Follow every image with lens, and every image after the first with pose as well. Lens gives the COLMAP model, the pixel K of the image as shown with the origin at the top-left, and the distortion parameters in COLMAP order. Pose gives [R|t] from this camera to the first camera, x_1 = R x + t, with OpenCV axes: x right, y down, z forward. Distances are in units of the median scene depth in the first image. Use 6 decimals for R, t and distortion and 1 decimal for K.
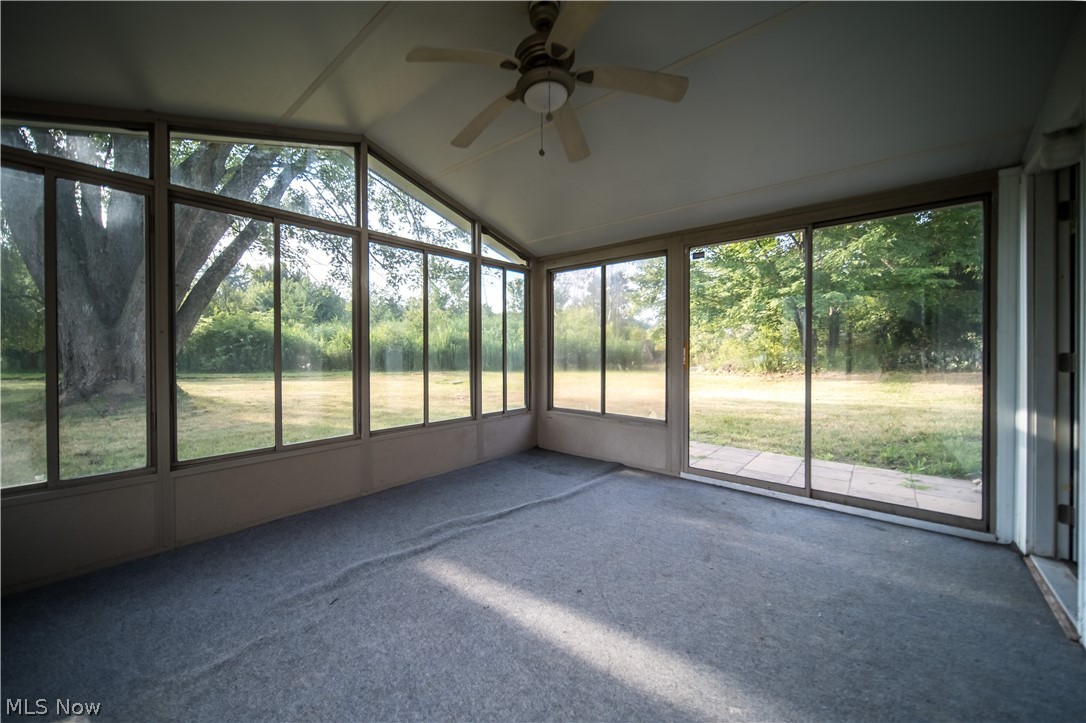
lens RADIAL K [[409.1, 0, 543.4], [0, 409.1, 357.4], [0, 0, 1]] dist [0.001191, 0.000053]
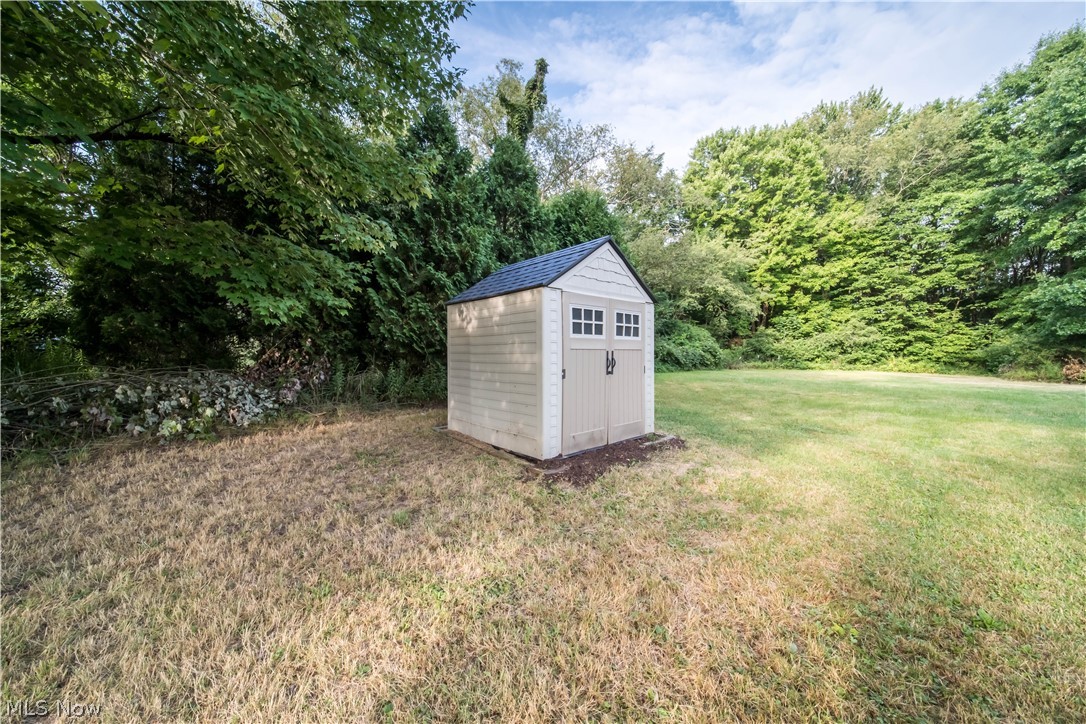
lens RADIAL K [[409.1, 0, 543.0], [0, 409.1, 360.1], [0, 0, 1]] dist [0.001191, 0.000053]
pose [[0.139239, -0.002467, 0.990256, 0.682519], [0.008996, 0.999959, 0.001226, -0.034250], [-0.990218, 0.008738, 0.139256, 0.622012]]
